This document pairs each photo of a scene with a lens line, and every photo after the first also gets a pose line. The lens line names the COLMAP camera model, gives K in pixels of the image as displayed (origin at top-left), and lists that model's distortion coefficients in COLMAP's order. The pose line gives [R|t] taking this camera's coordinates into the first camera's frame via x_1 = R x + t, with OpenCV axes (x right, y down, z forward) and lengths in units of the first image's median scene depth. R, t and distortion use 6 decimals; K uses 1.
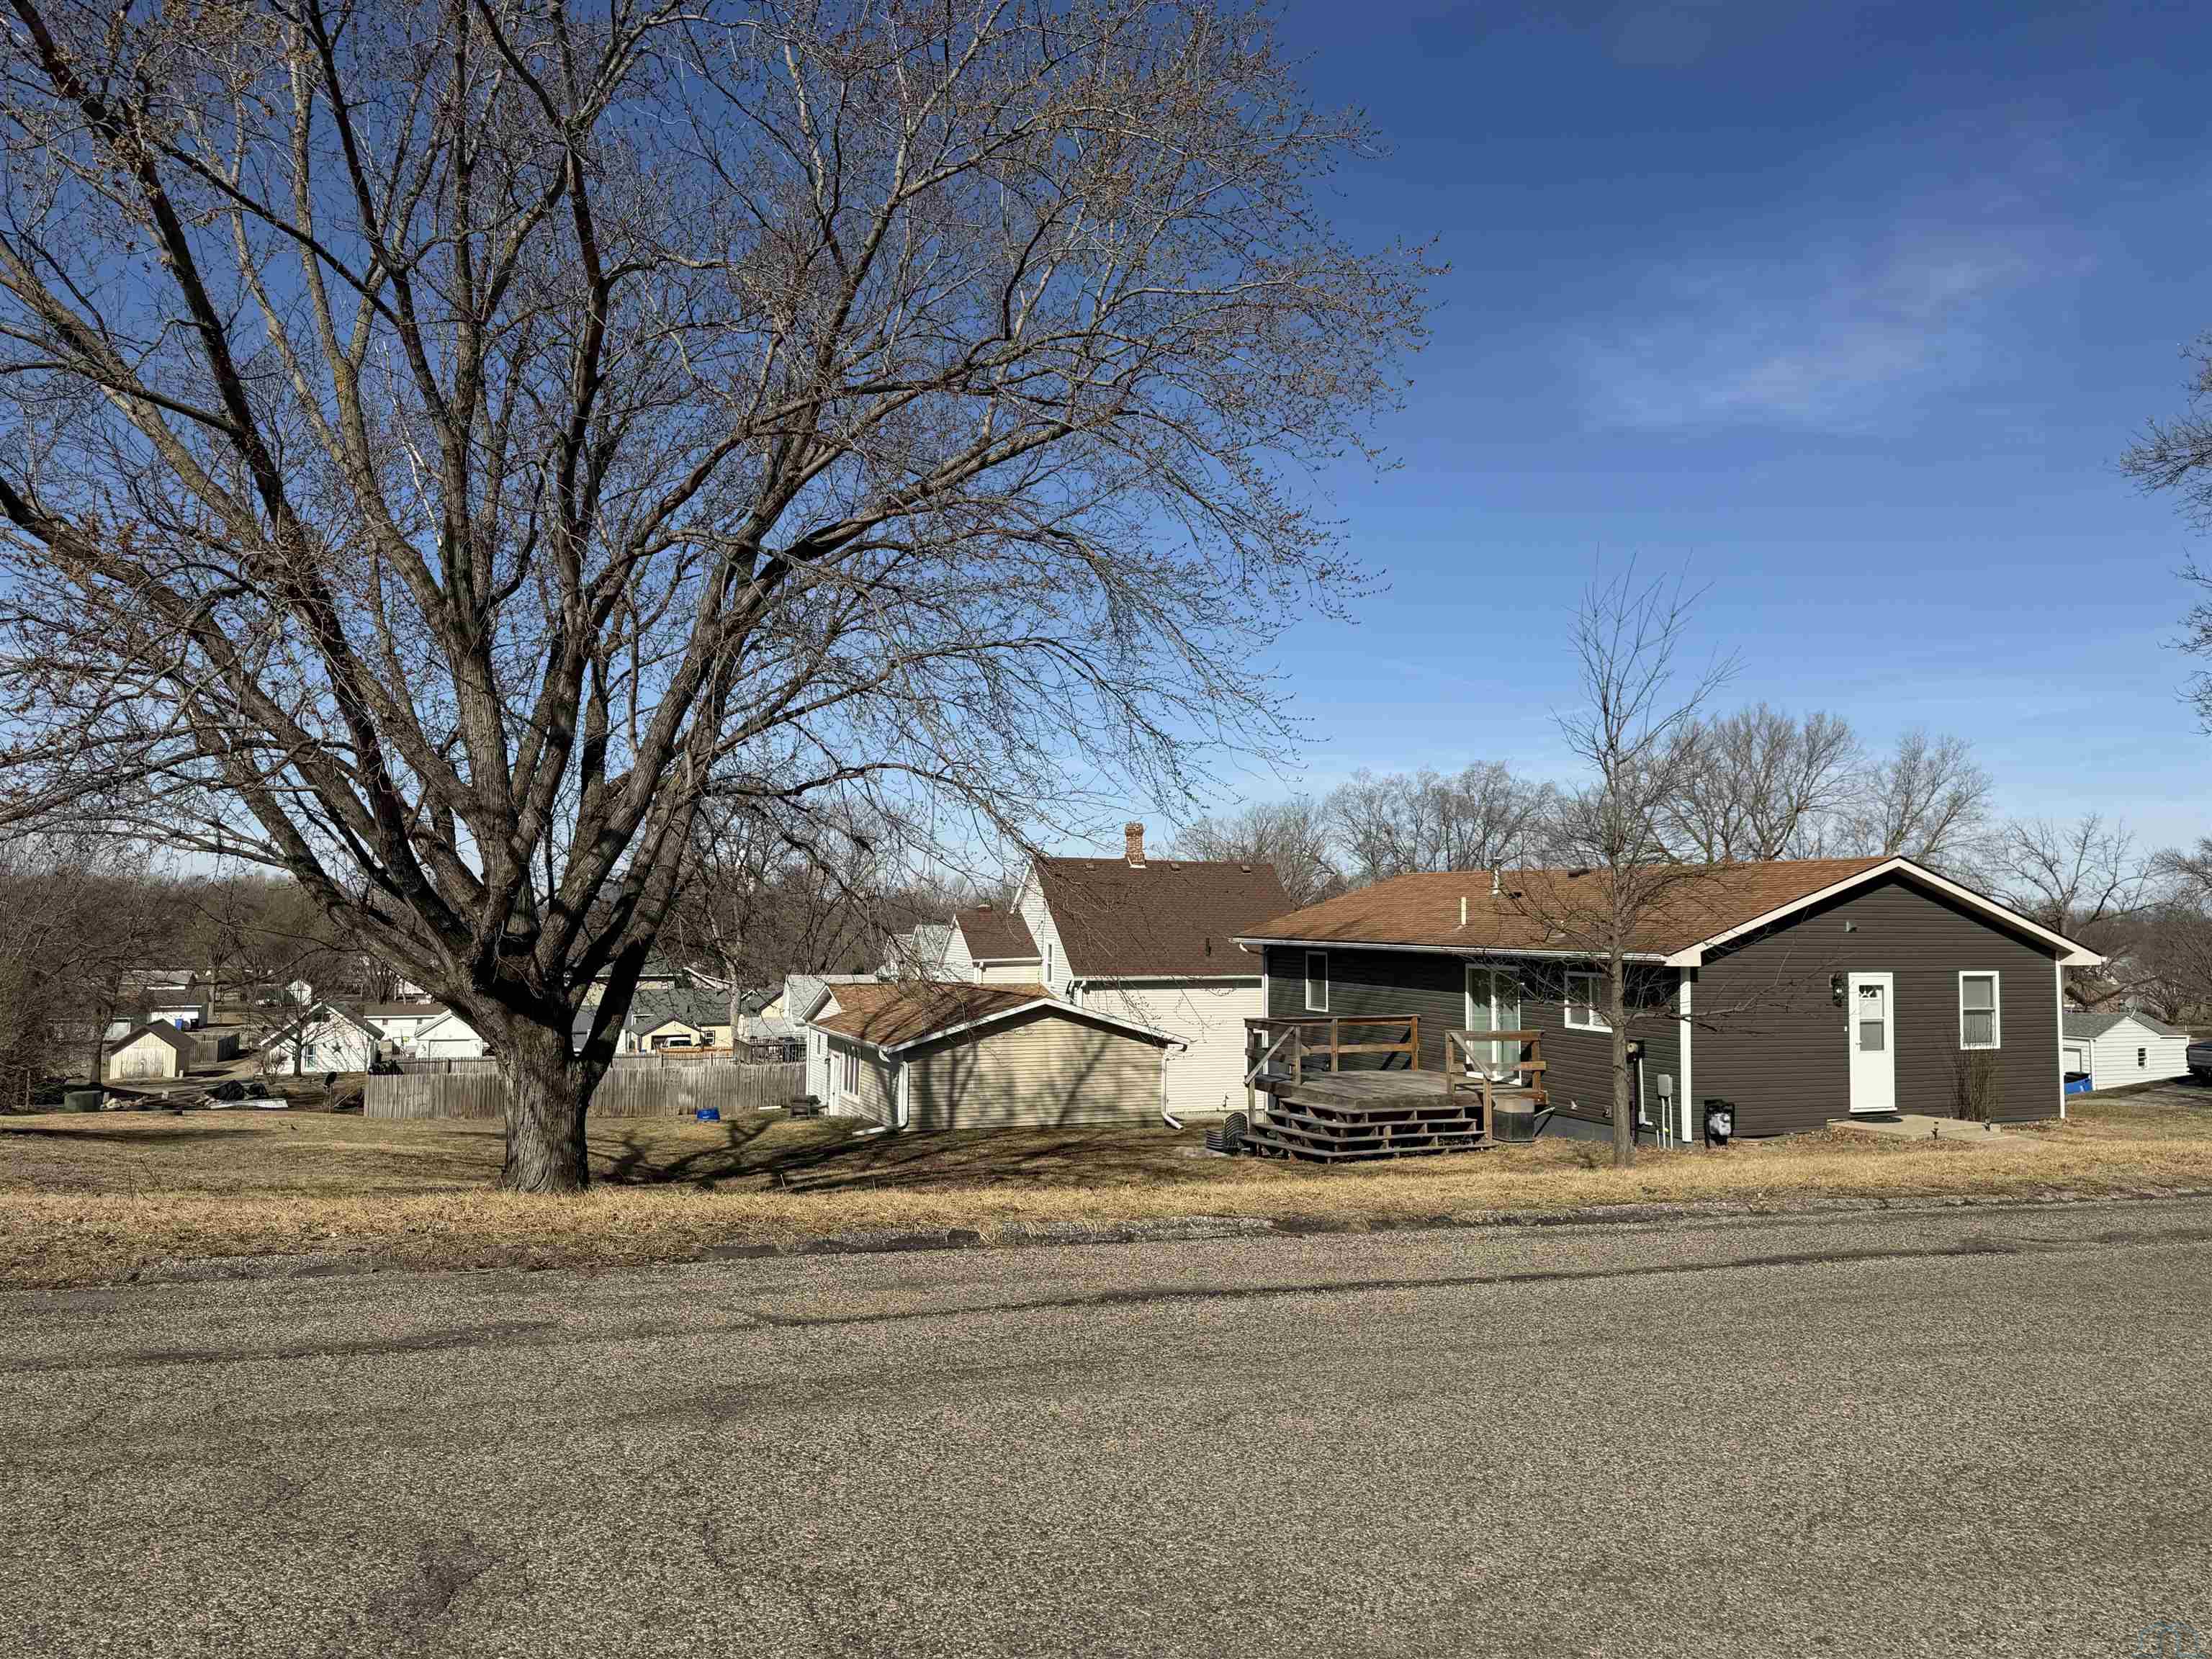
lens RADIAL K [[1549.1, 0, 1105.9], [0, 1549.1, 816.9], [0, 0, 1]] dist [0.153943, -0.284454]
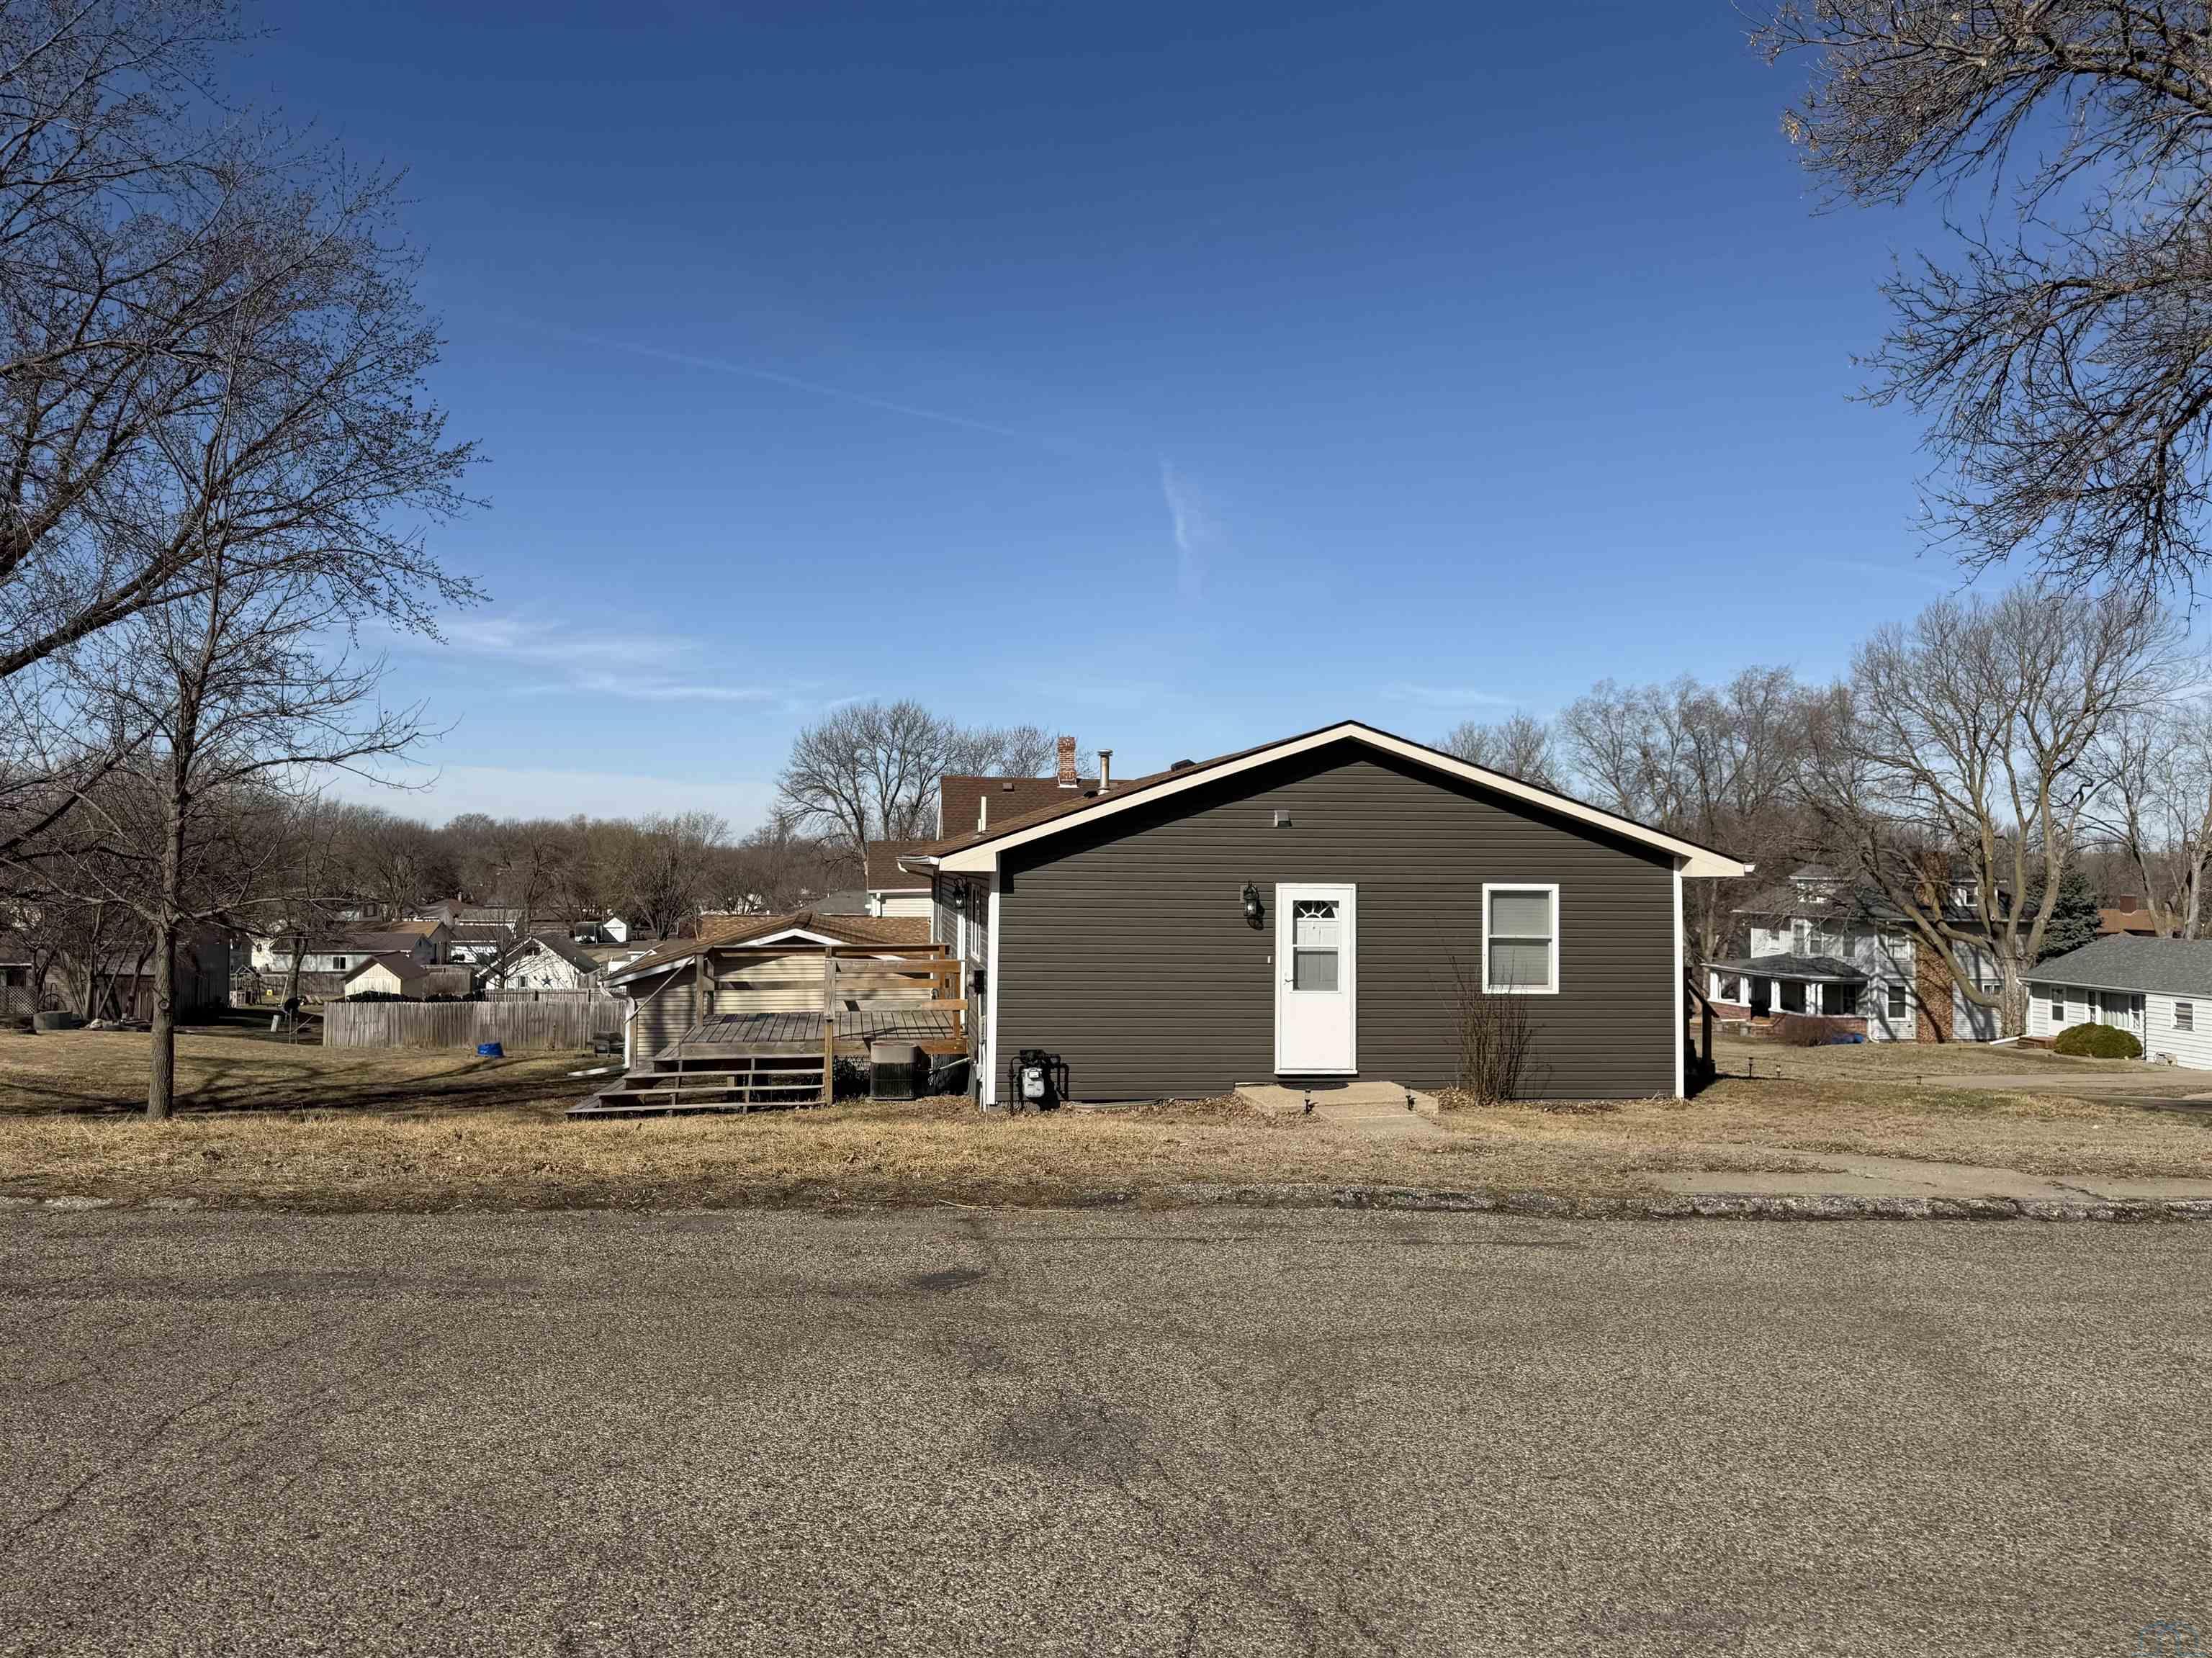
lens RADIAL K [[1635.2, 0, 1104.0], [0, 1635.2, 793.9], [0, 0, 1]] dist [0.003771, -0.001358]
pose [[0.959852, -0.013516, -0.280182, 0.588698], [0.018985, 0.999678, 0.016814, 0.042158], [0.279865, -0.021459, 0.959800, 0.249233]]
